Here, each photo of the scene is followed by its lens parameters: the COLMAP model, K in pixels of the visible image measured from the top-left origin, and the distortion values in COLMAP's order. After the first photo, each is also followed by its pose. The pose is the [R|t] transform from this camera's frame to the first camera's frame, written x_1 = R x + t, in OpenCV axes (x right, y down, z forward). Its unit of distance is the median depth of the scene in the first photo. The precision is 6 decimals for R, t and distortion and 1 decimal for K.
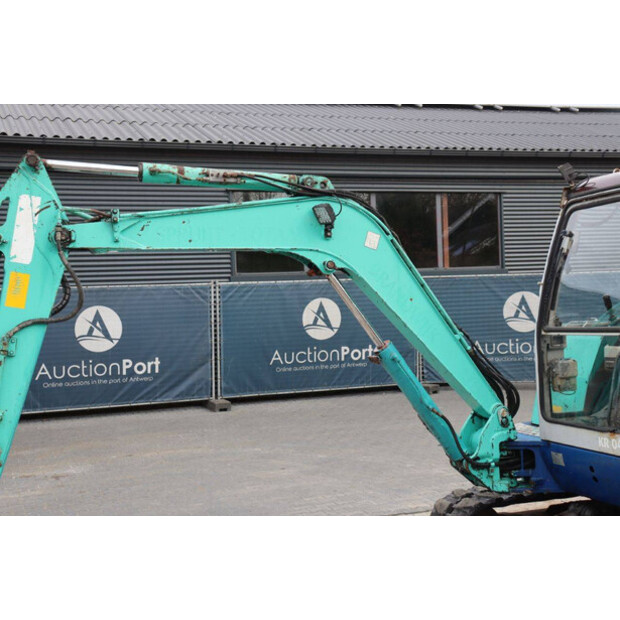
lens RADIAL K [[919.7, 0, 318.4], [0, 919.7, 311.1], [0, 0, 1]] dist [0.090198, 0.000000]
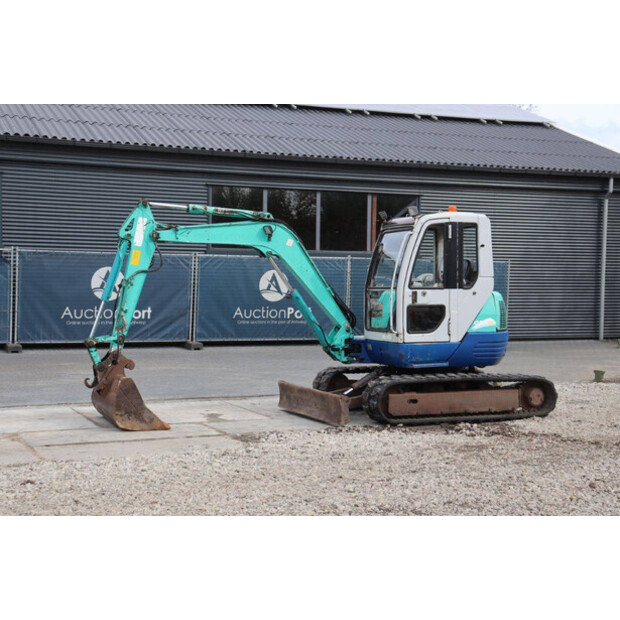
lens RADIAL K [[1055.4, 0, 323.3], [0, 1055.4, 311.8], [0, 0, 1]] dist [0.174989, 0.000000]
pose [[0.997926, 0.050754, 0.039582, 0.017668], [-0.051601, 0.998454, 0.020683, 0.011748], [-0.038471, -0.022682, 0.999002, -0.570240]]
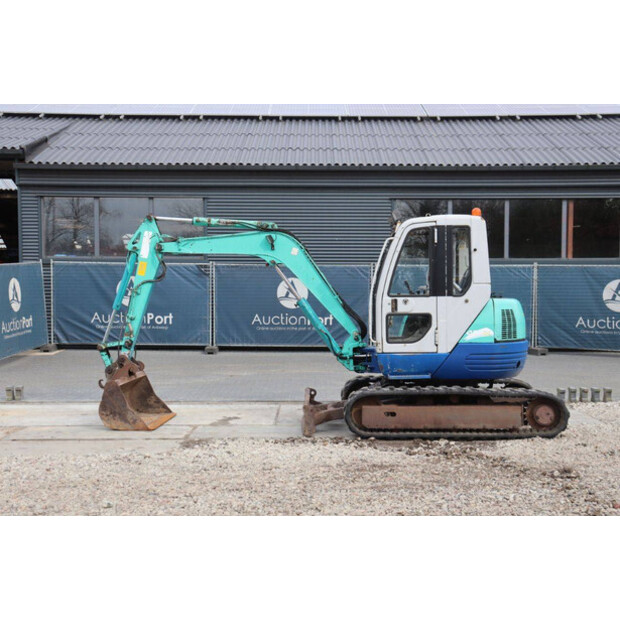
lens RADIAL K [[958.7, 0, 311.9], [0, 958.7, 308.6], [0, 0, 1]] dist [0.088900, 0.000000]
pose [[0.929239, 0.051870, -0.365819, 0.356084], [-0.043657, 0.998575, 0.030694, -0.004513], [0.366890, -0.012551, 0.930180, -0.423871]]
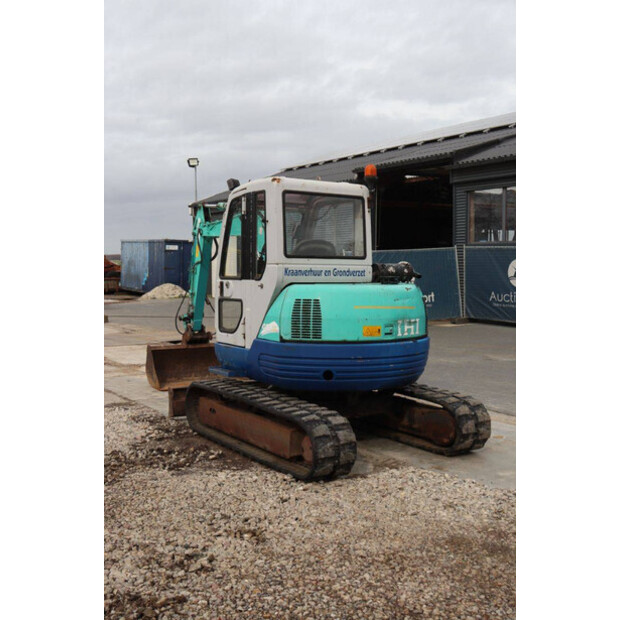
lens RADIAL K [[709.8, 0, 323.3], [0, 709.8, 312.4], [0, 0, 1]] dist [-0.034297, 0.000000]
pose [[0.235664, 0.108474, -0.965762, 0.641314], [-0.028875, 0.994094, 0.104611, -0.024470], [0.971406, 0.003233, 0.237404, 0.282801]]
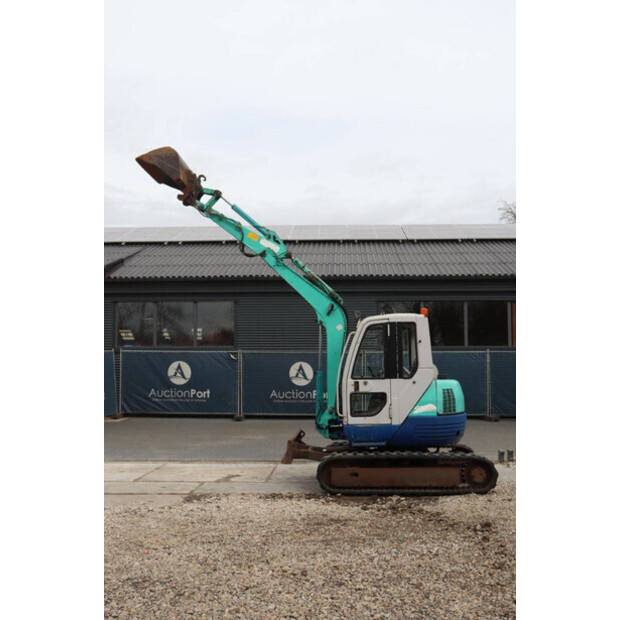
lens RADIAL K [[709.8, 0, 310.4], [0, 709.8, 300.8], [0, 0, 1]] dist [-0.034297, 0.000000]
pose [[0.912745, 0.001976, -0.408525, 0.384898], [-0.038860, 0.995874, -0.082006, -0.011555], [0.406677, 0.090726, 0.909056, -0.356080]]
